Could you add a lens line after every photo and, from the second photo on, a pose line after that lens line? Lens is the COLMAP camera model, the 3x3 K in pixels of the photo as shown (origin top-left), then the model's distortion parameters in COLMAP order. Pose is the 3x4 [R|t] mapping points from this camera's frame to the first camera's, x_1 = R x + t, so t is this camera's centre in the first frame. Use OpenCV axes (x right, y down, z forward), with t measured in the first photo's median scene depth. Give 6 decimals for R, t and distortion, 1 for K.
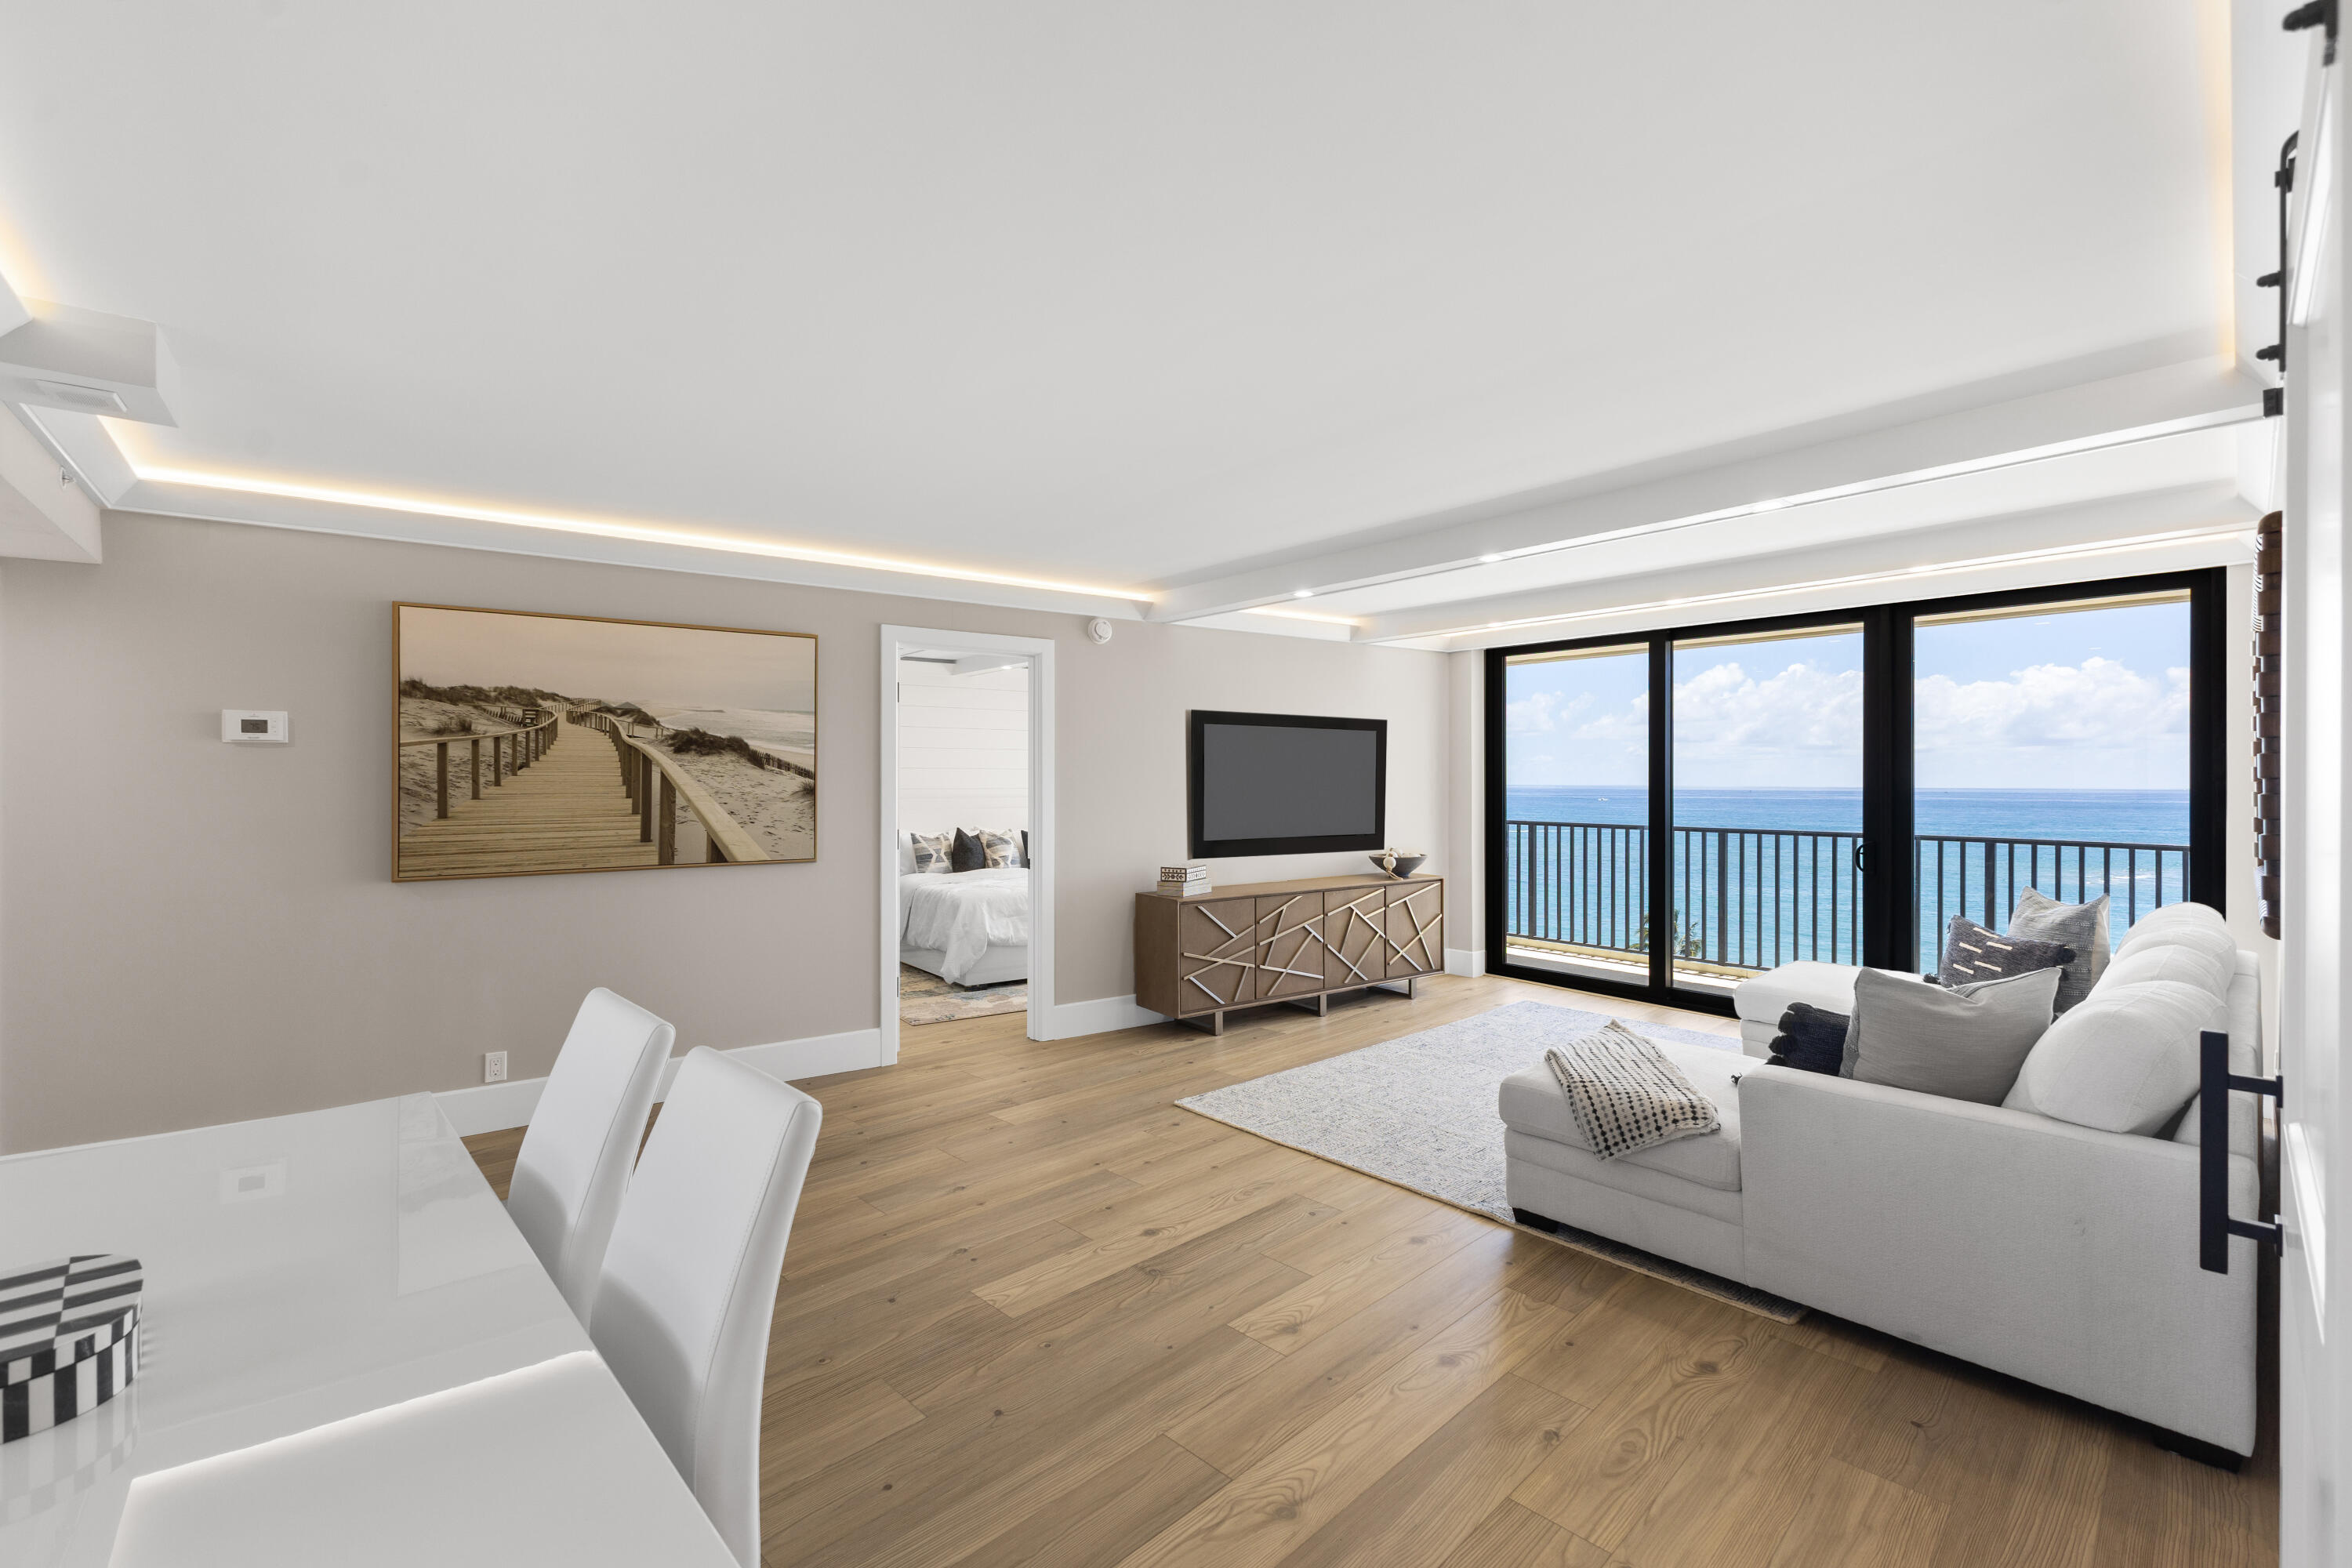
lens RADIAL K [[1015.3, 0, 1166.4], [0, 1015.3, 782.4], [0, 0, 1]] dist [0.018724, -0.005753]
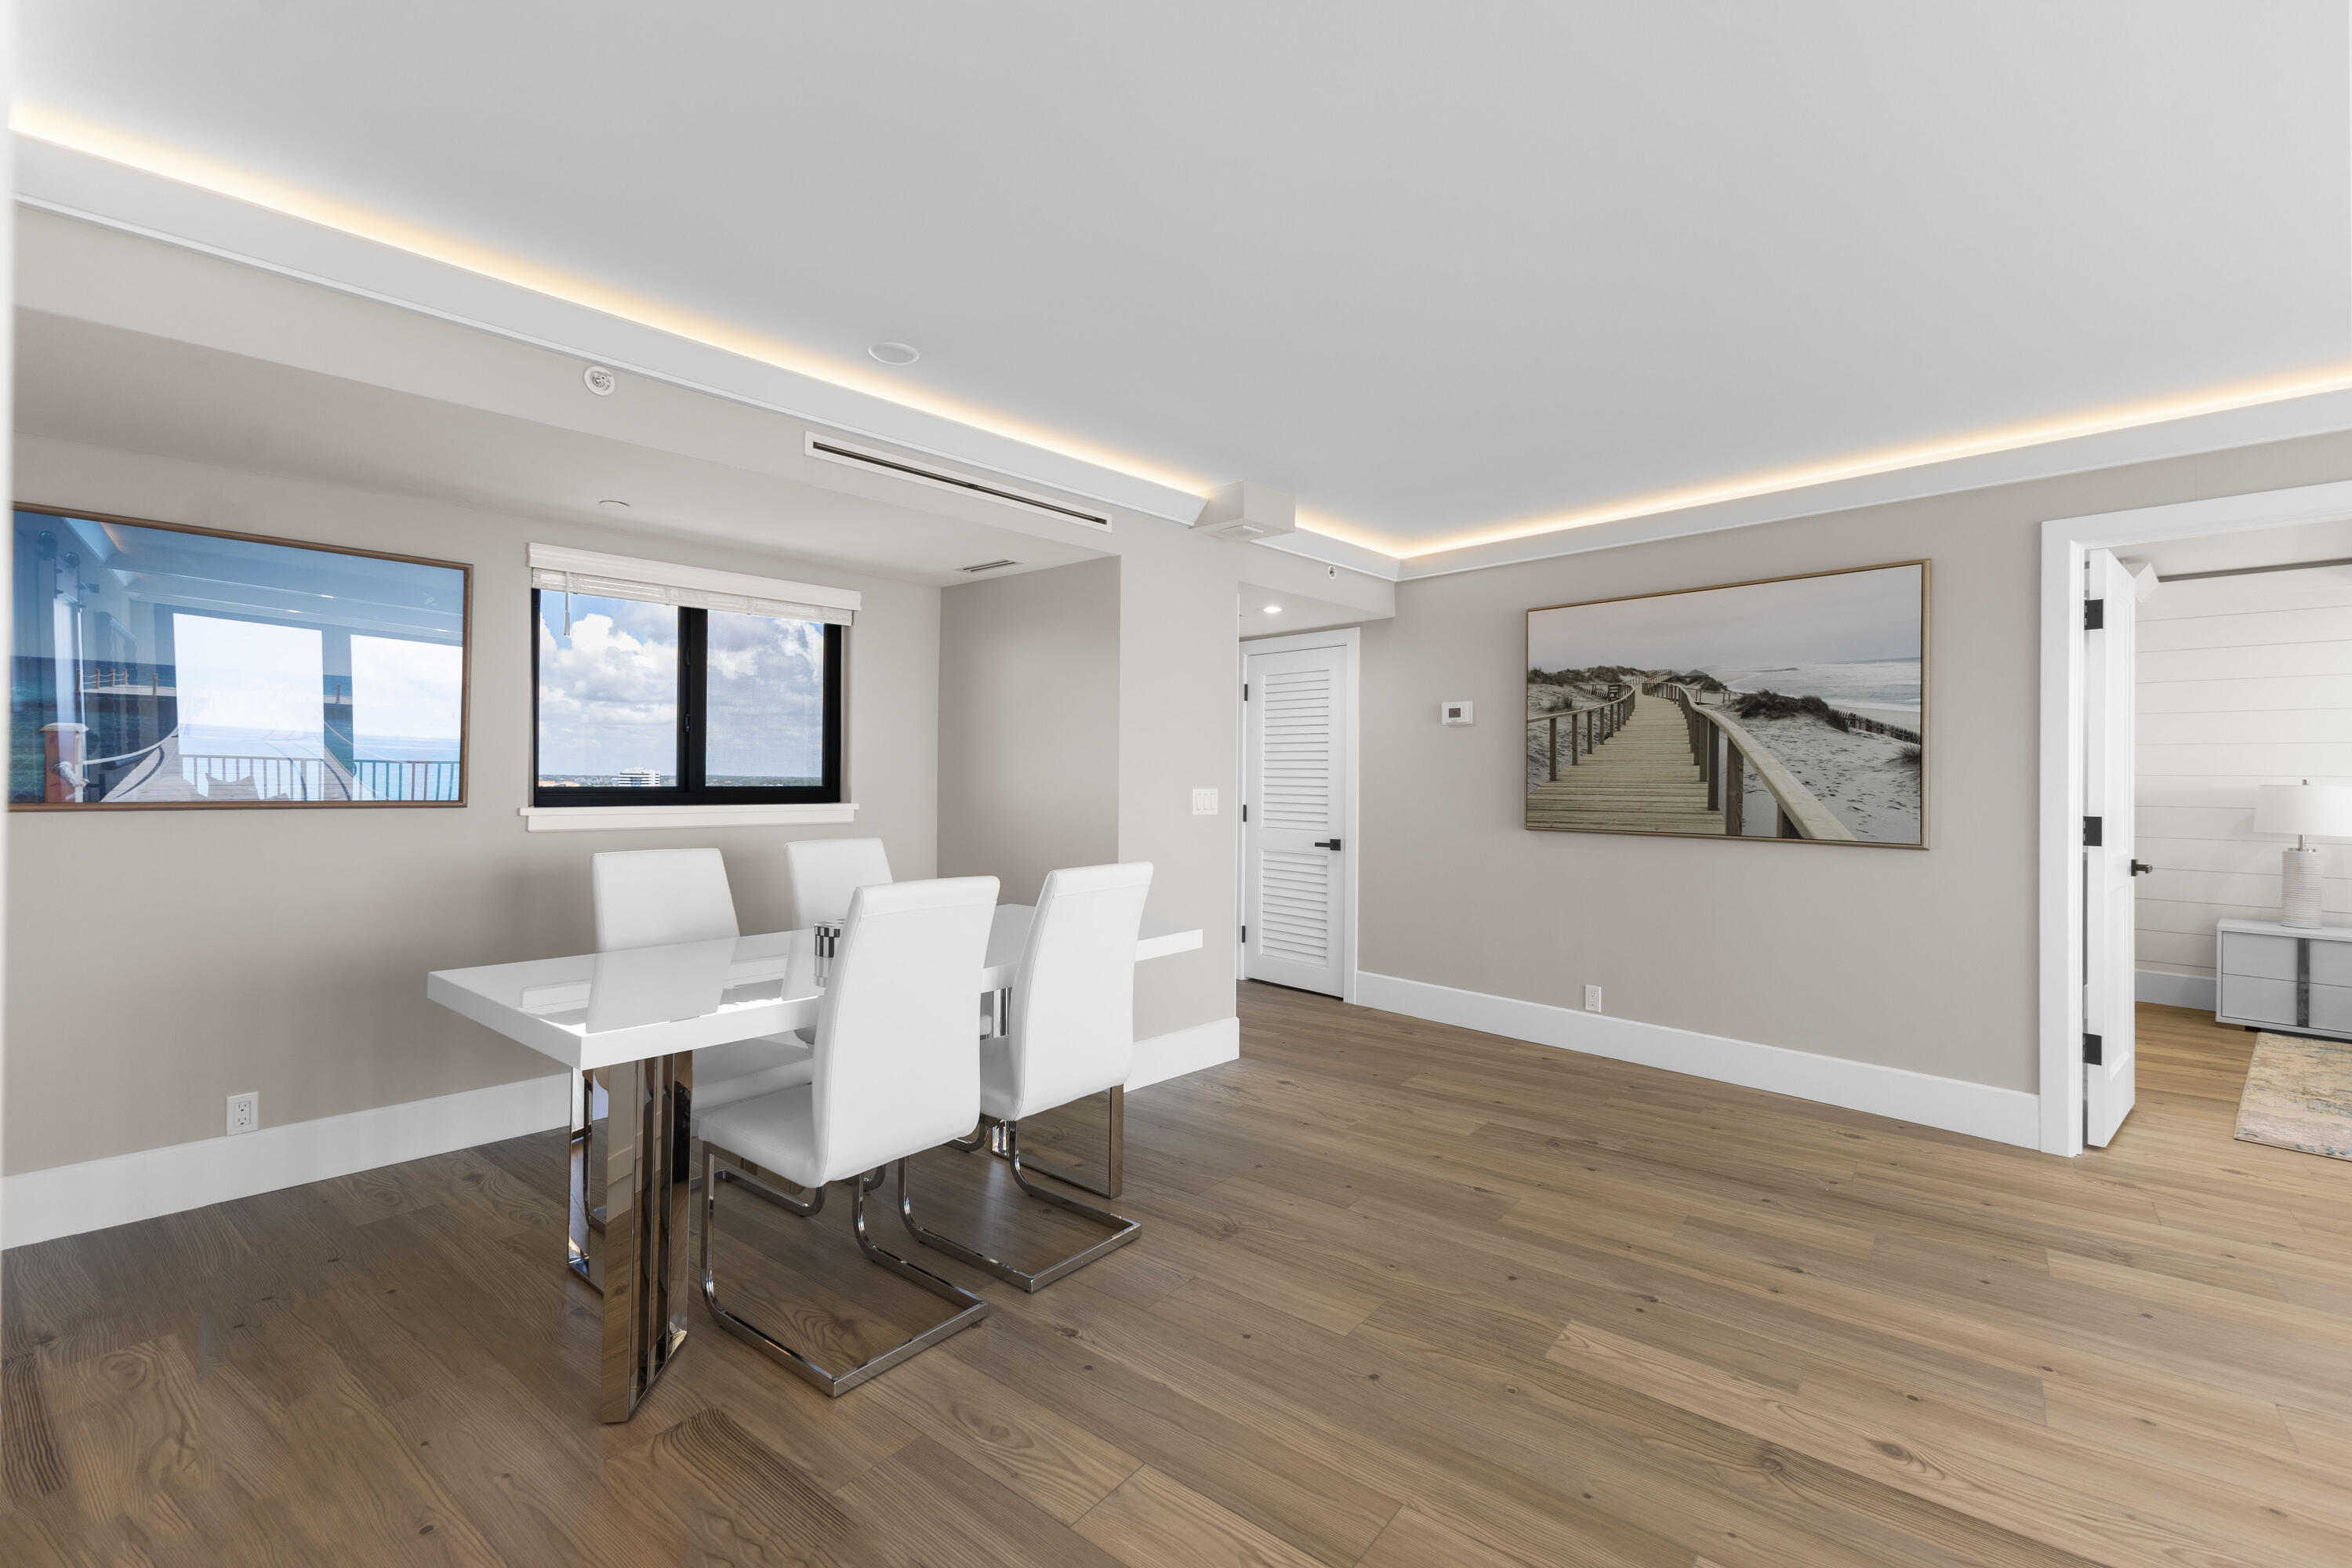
lens RADIAL K [[1015.3, 0, 1175.3], [0, 1015.3, 772.4], [0, 0, 1]] dist [0.018724, -0.005753]
pose [[0.135120, -0.002190, -0.990827, 0.376626], [-0.012922, 0.999909, -0.003973, 0.031470], [0.990745, 0.013341, 0.135079, 0.342426]]
